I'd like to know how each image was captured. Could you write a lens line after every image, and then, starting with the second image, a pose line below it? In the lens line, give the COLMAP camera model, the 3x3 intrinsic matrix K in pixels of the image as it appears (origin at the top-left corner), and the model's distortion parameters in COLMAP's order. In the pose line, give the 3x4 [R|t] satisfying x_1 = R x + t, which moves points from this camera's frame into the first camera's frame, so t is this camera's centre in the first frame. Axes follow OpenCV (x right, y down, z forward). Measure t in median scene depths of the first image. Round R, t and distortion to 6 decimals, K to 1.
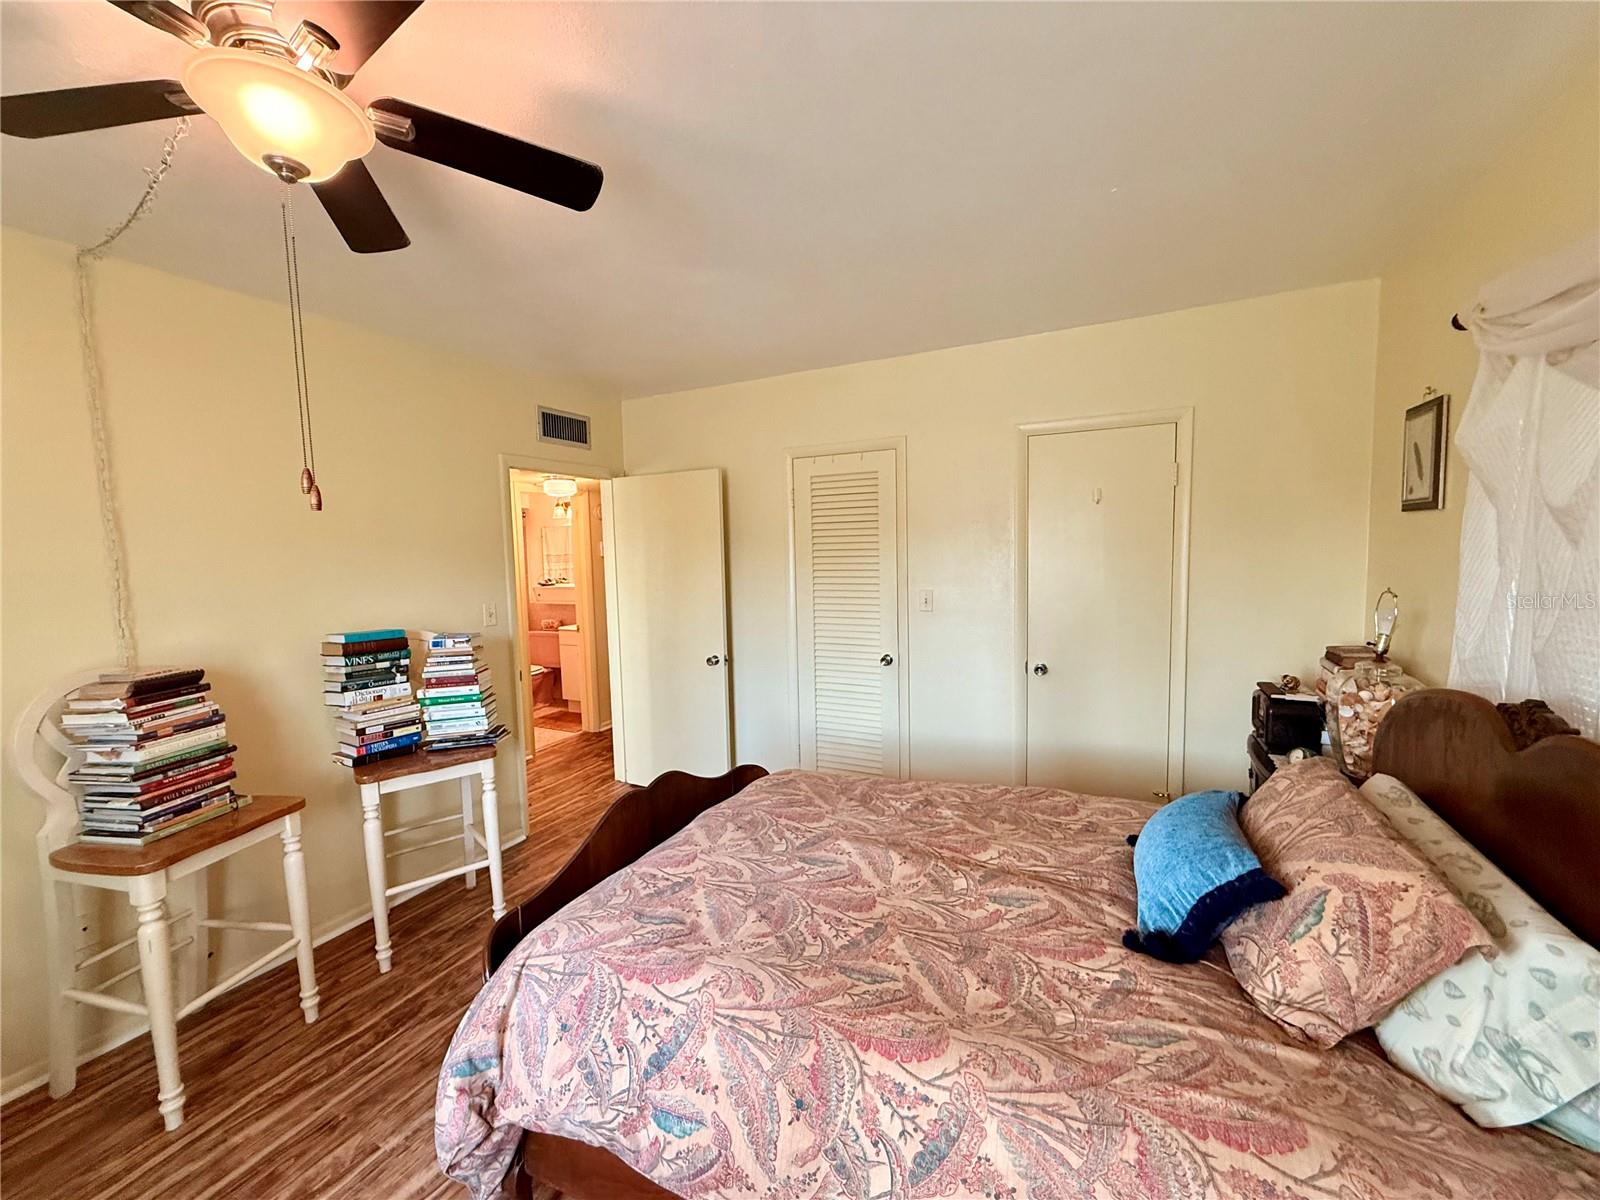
lens RADIAL K [[637.5, 0, 800.0], [0, 637.5, 600.0], [0, 0, 1]] dist [0.000072, 0.000052]
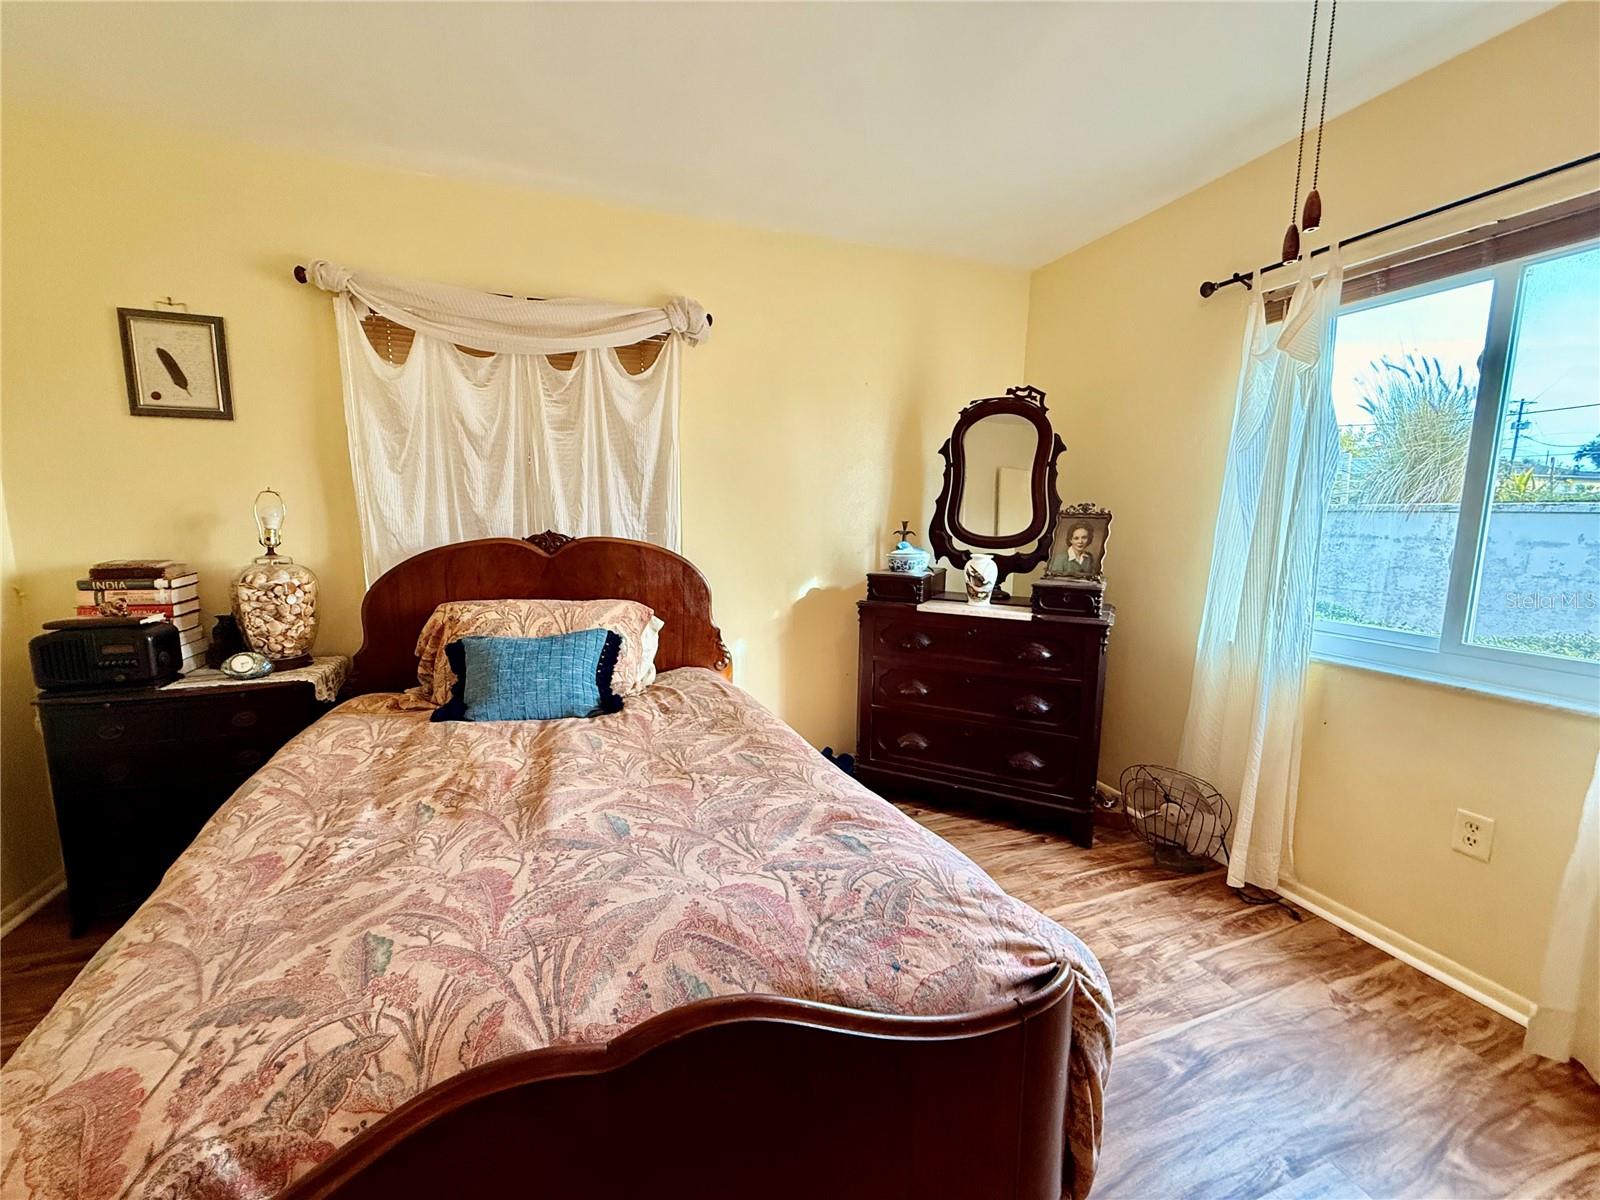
lens RADIAL K [[637.5, 0, 800.0], [0, 637.5, 600.0], [0, 0, 1]] dist [0.000072, 0.000052]
pose [[-0.730888, -0.070152, 0.678882, -0.611923], [0.074490, 0.980562, 0.181522, 0.047225], [-0.678420, 0.183242, -0.711456, 1.365290]]
